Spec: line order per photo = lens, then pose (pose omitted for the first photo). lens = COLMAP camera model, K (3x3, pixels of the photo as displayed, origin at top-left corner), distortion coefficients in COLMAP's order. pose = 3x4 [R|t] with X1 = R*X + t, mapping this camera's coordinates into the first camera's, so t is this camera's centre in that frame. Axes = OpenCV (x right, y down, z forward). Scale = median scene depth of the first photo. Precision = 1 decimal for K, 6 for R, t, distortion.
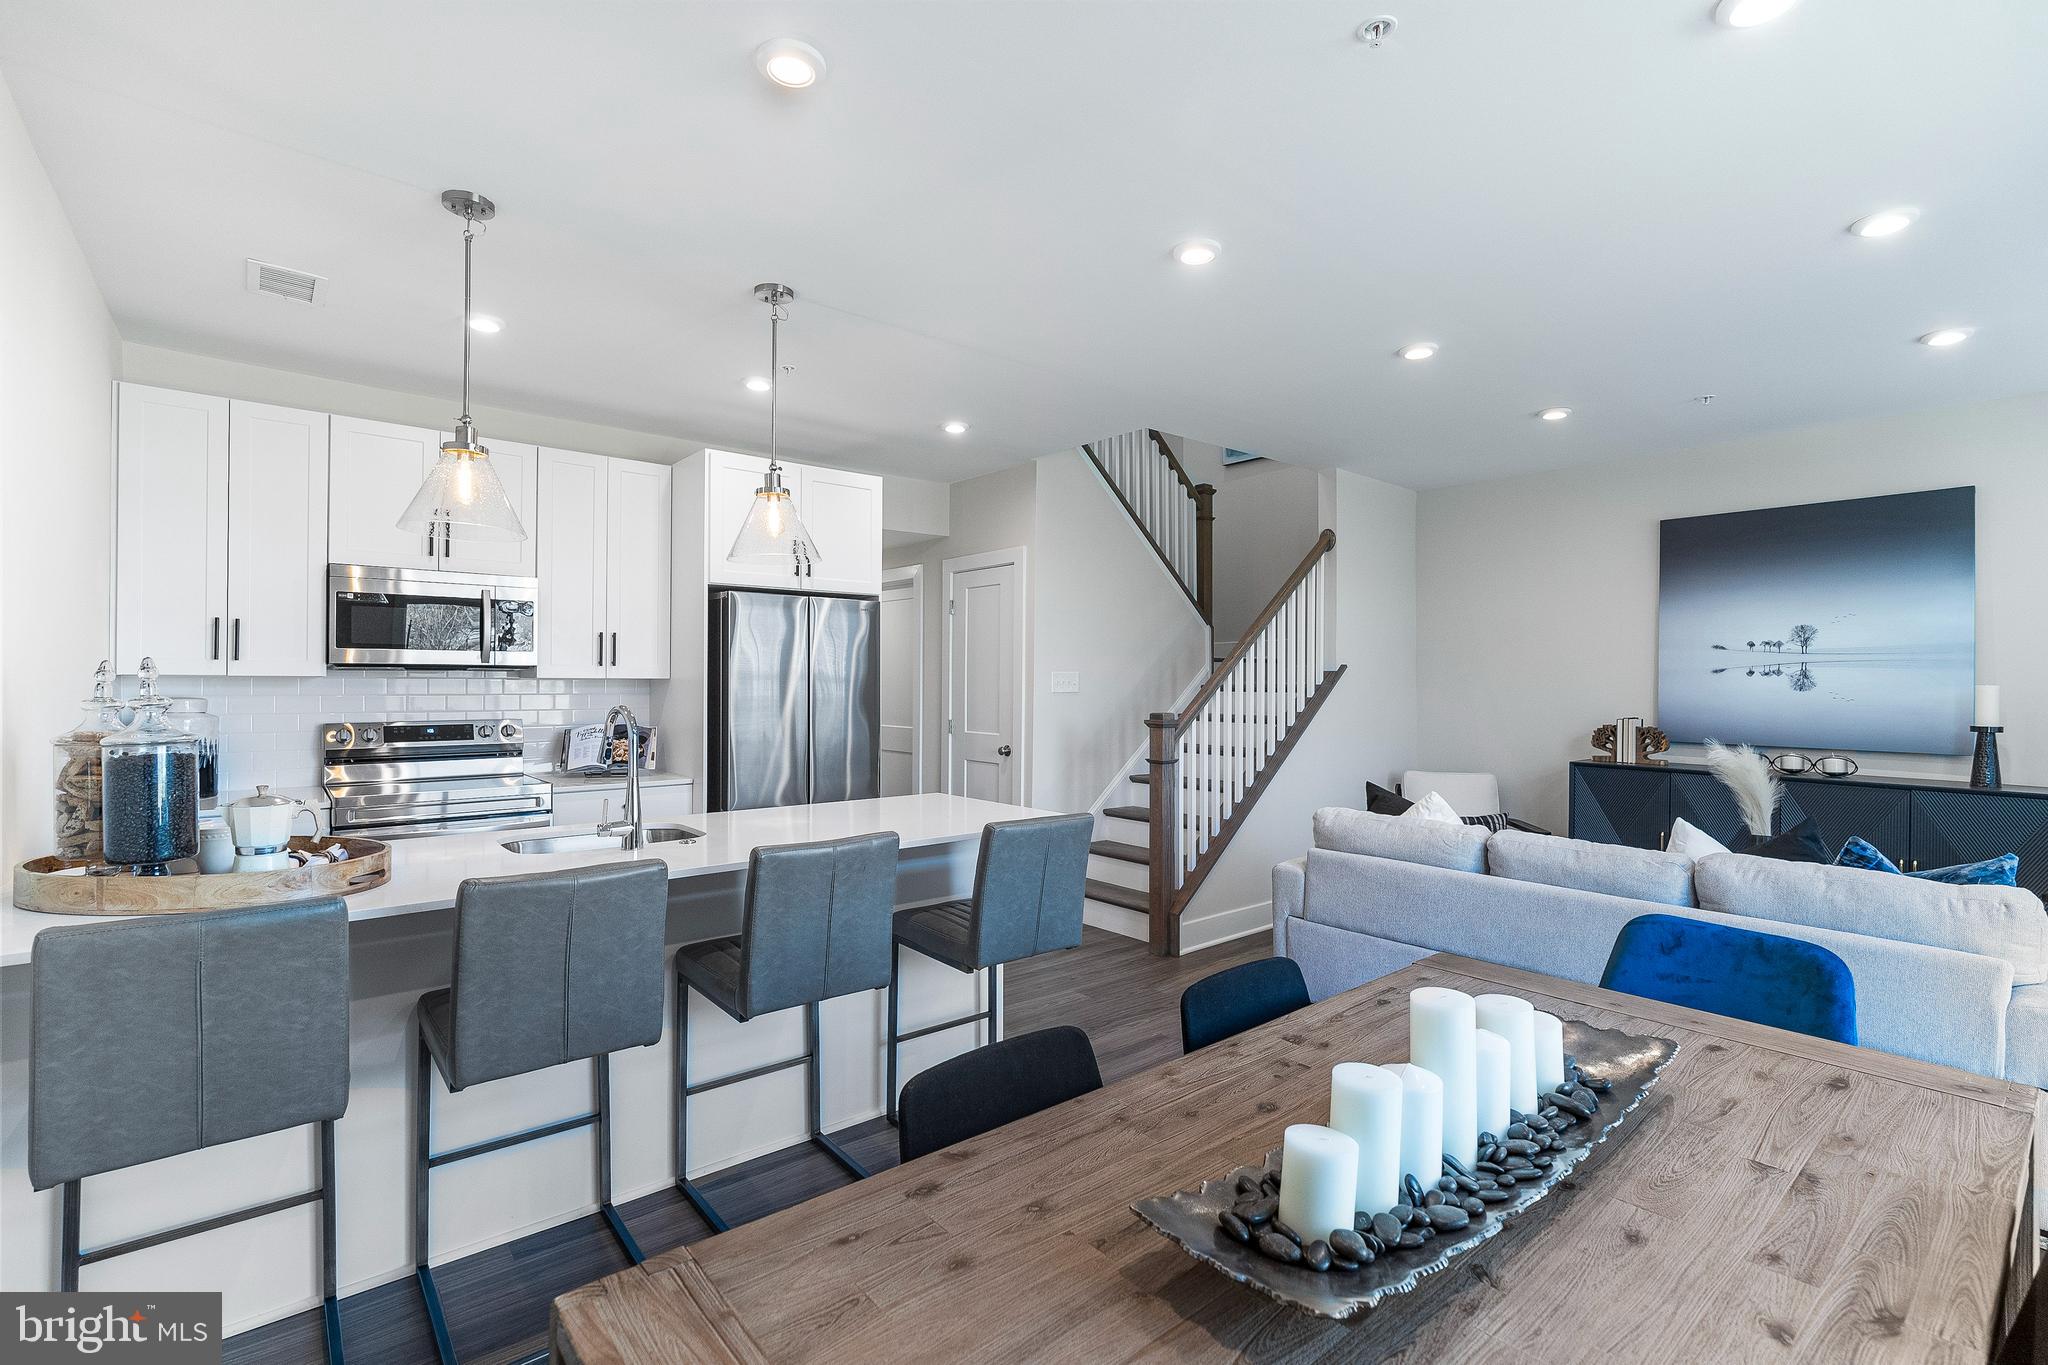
lens RADIAL K [[923.1, 0, 1026.6], [0, 923.1, 679.8], [0, 0, 1]] dist [-0.014902, 0.006767]
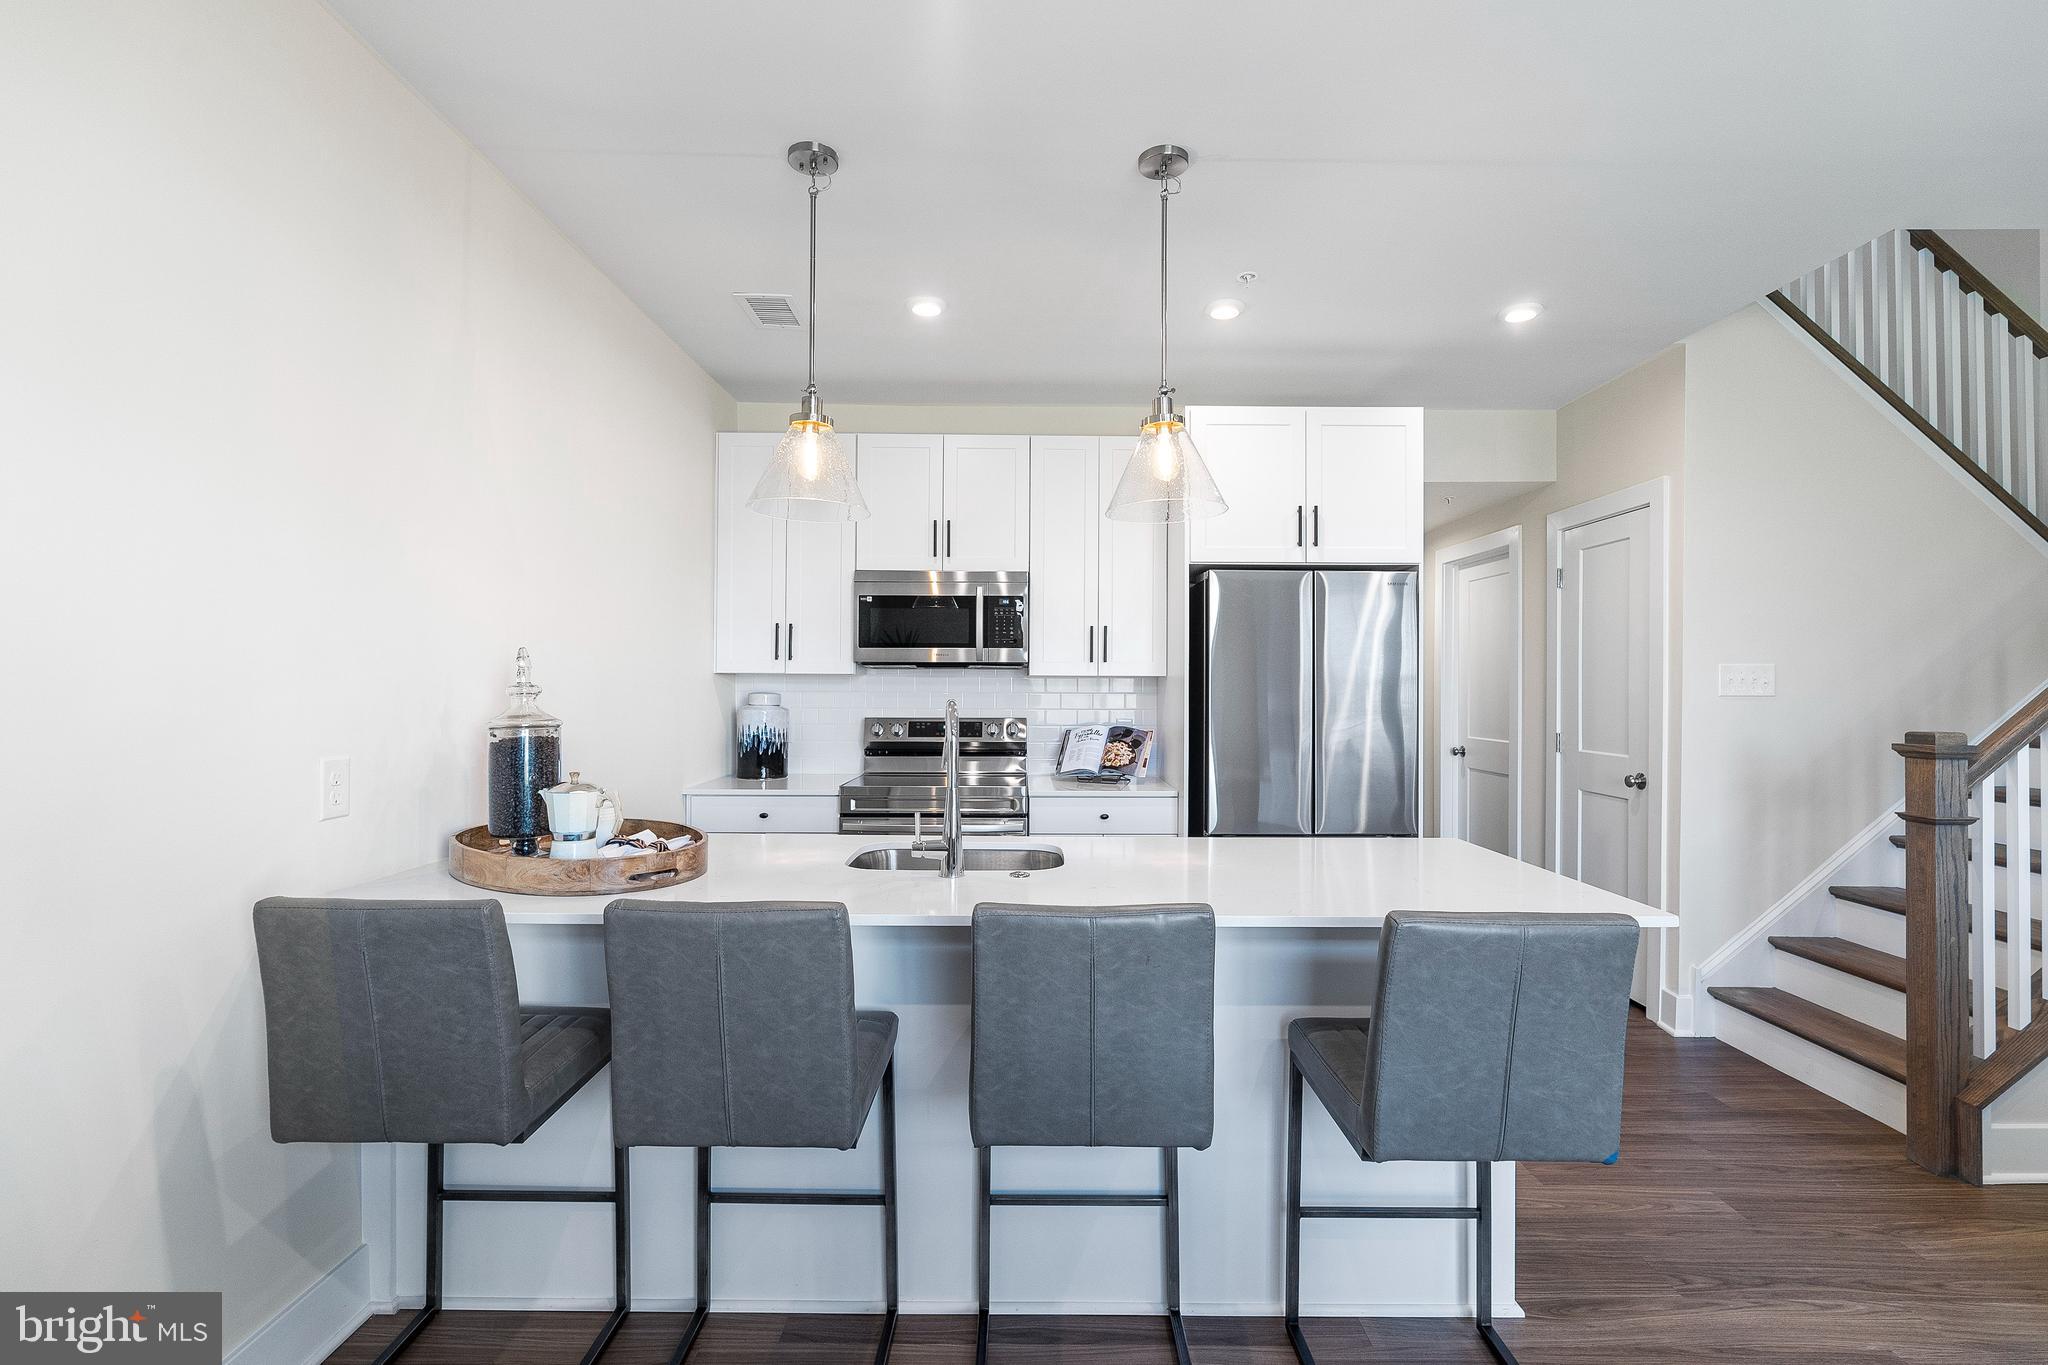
lens RADIAL K [[933.4, 0, 1025.4], [0, 933.4, 682.2], [0, 0, 1]] dist [-0.013787, 0.006859]
pose [[0.767534, -0.002498, -0.641003, 0.088780], [-0.000360, 0.999991, -0.004328, 0.009172], [0.641008, 0.003552, 0.767526, 0.235815]]
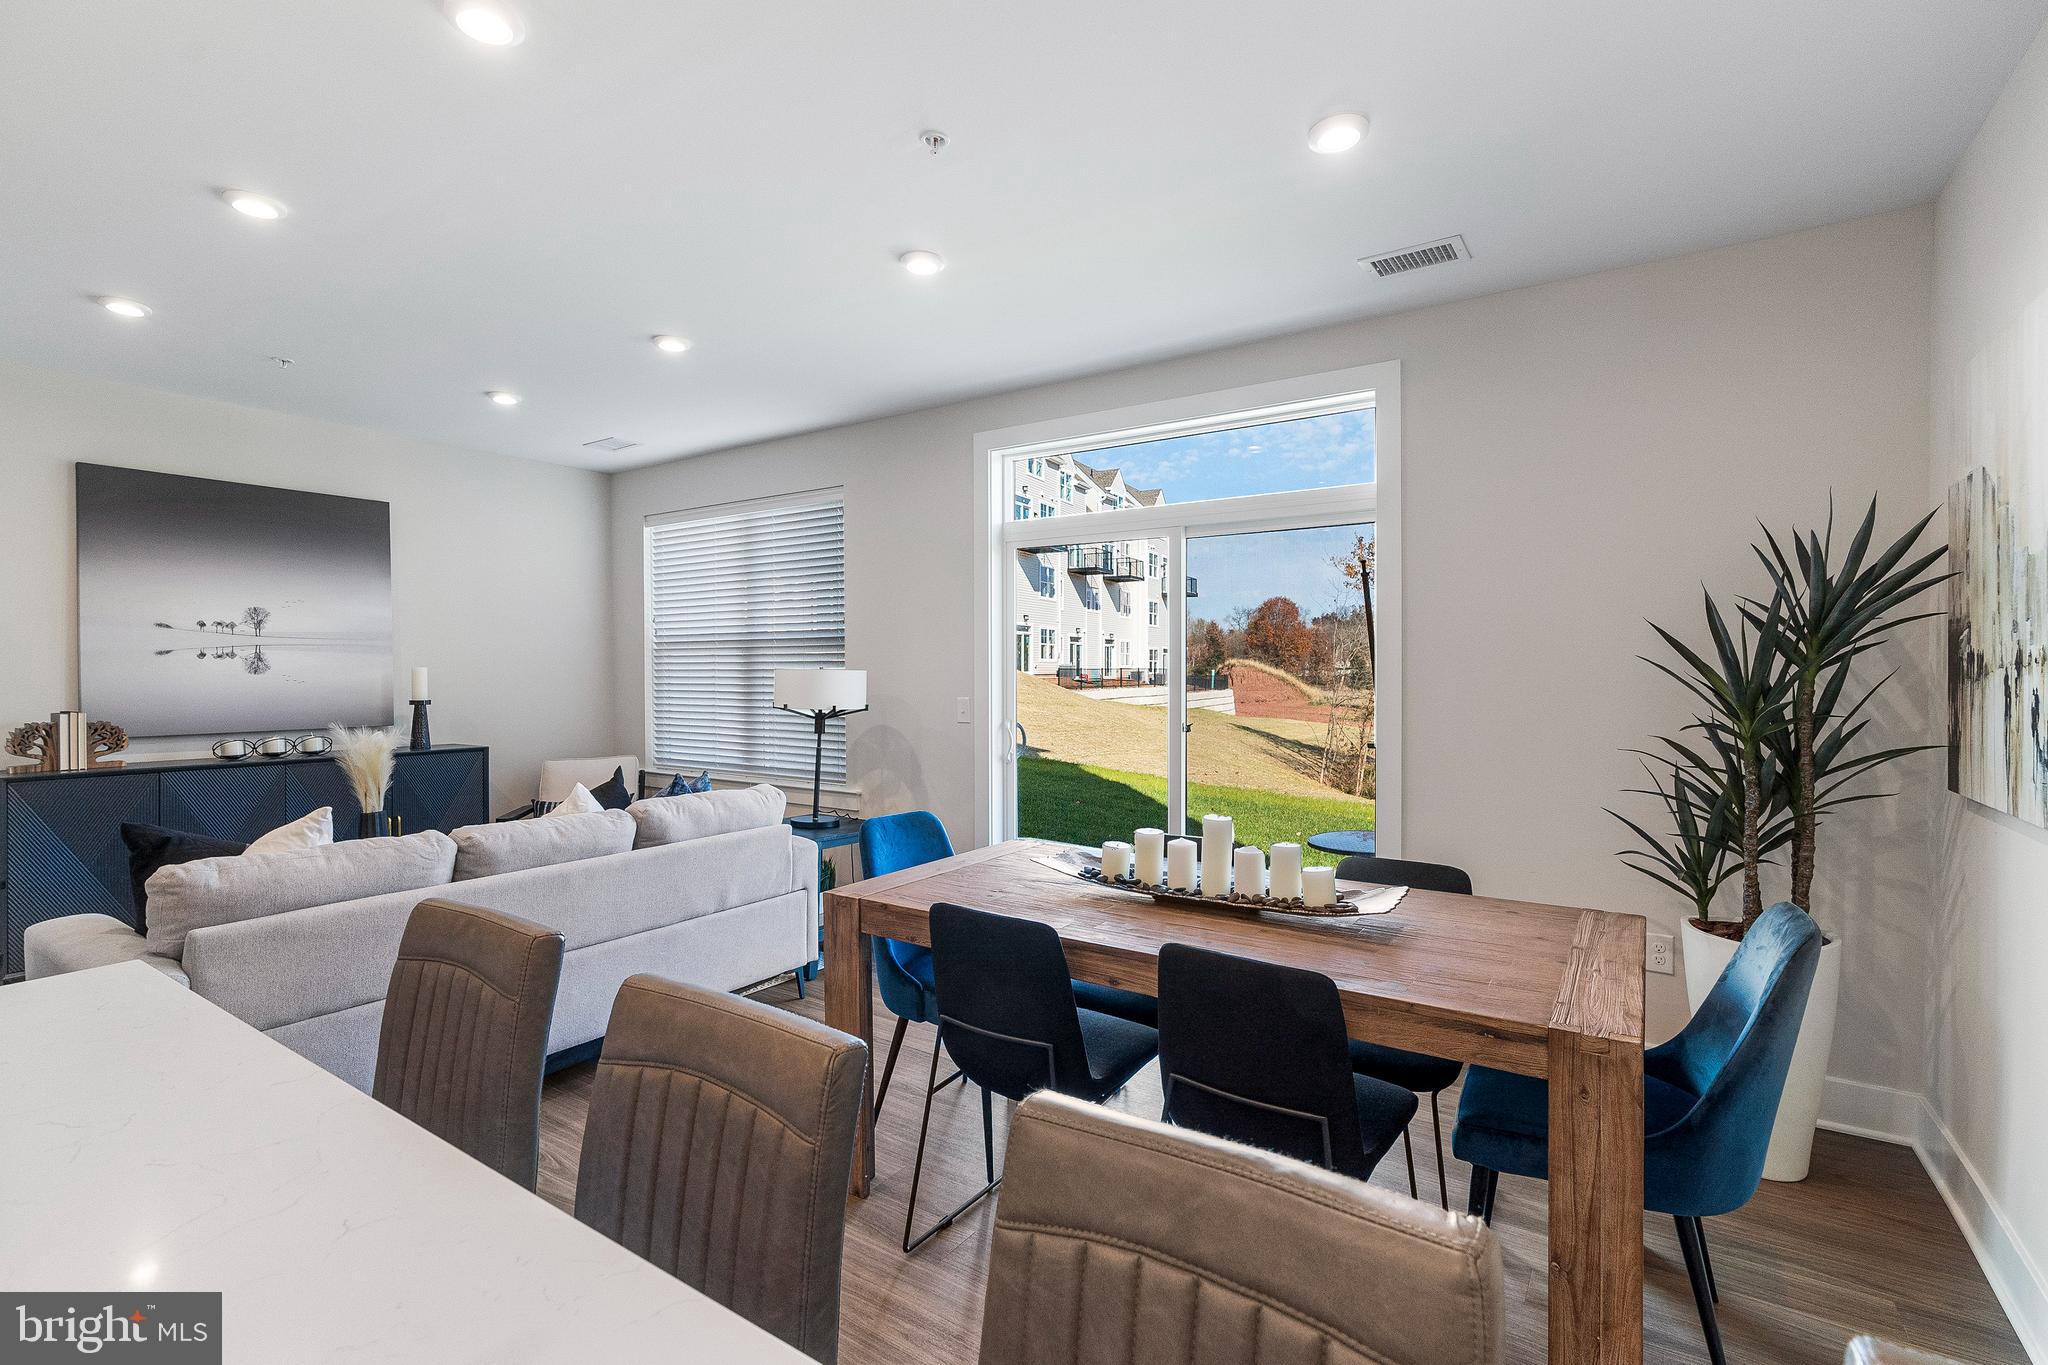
lens RADIAL K [[933.4, 0, 1025.4], [0, 933.4, 682.2], [0, 0, 1]] dist [-0.013787, 0.006859]
pose [[-0.279259, -0.019090, 0.960026, -0.361300], [-0.000366, 0.999804, 0.019775, 0.001028], [-0.960216, 0.005171, -0.279212, 0.507370]]
